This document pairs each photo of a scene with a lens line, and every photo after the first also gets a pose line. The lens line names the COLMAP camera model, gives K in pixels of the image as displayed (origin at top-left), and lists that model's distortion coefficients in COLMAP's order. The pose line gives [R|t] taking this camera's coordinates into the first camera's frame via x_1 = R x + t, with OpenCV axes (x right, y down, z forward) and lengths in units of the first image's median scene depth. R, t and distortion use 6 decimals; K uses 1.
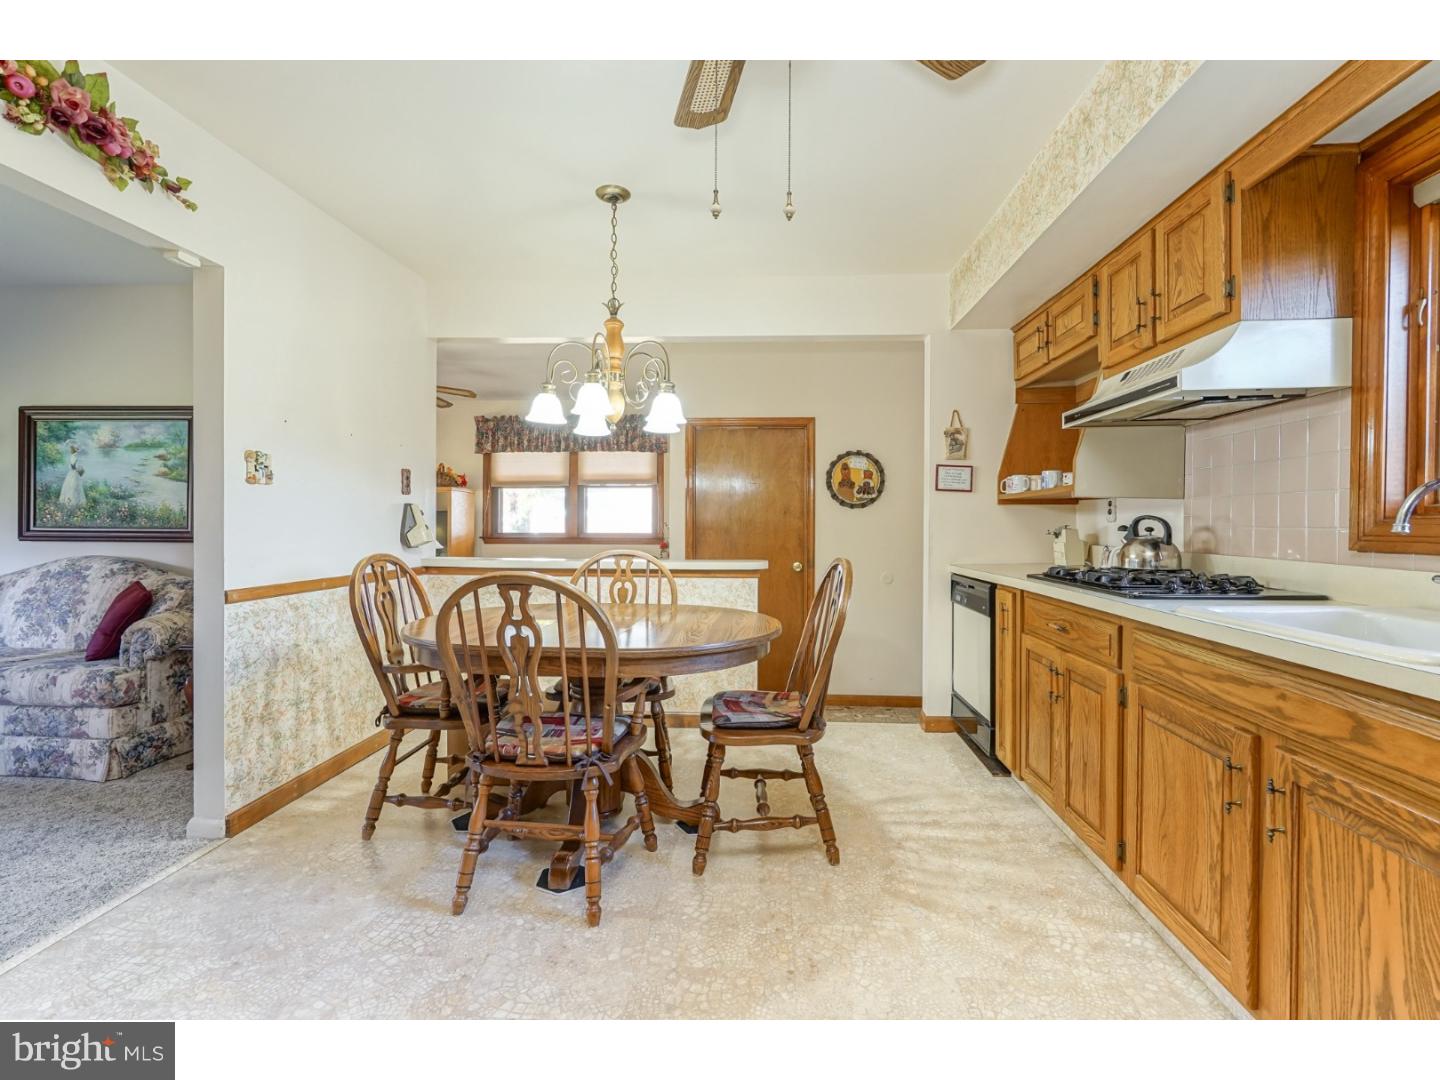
lens RADIAL K [[673.2, 0, 729.2], [0, 673.2, 523.3], [0, 0, 1]] dist [-0.006703, 0.002975]
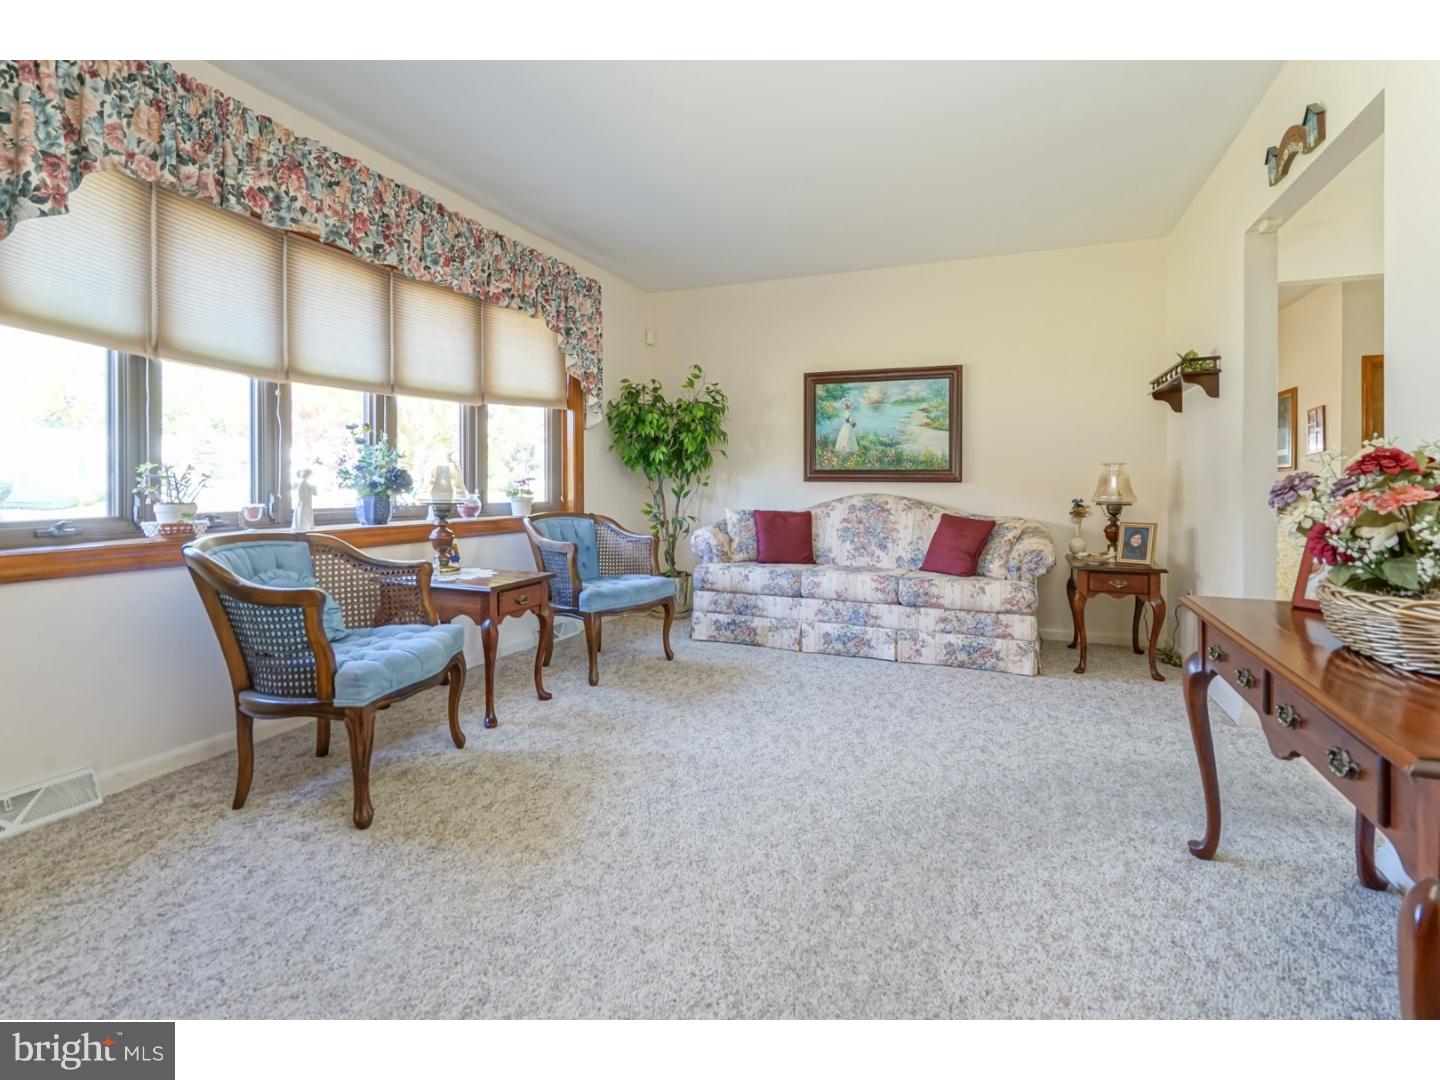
lens RADIAL K [[673.2, 0, 755.7], [0, 673.2, 485.1], [0, 0, 1]] dist [-0.006703, 0.002975]
pose [[0.954707, -0.000340, -0.297546, -0.790137], [0.001629, 0.999990, 0.004084, 0.028386], [0.297542, -0.004383, 0.954699, -0.224267]]
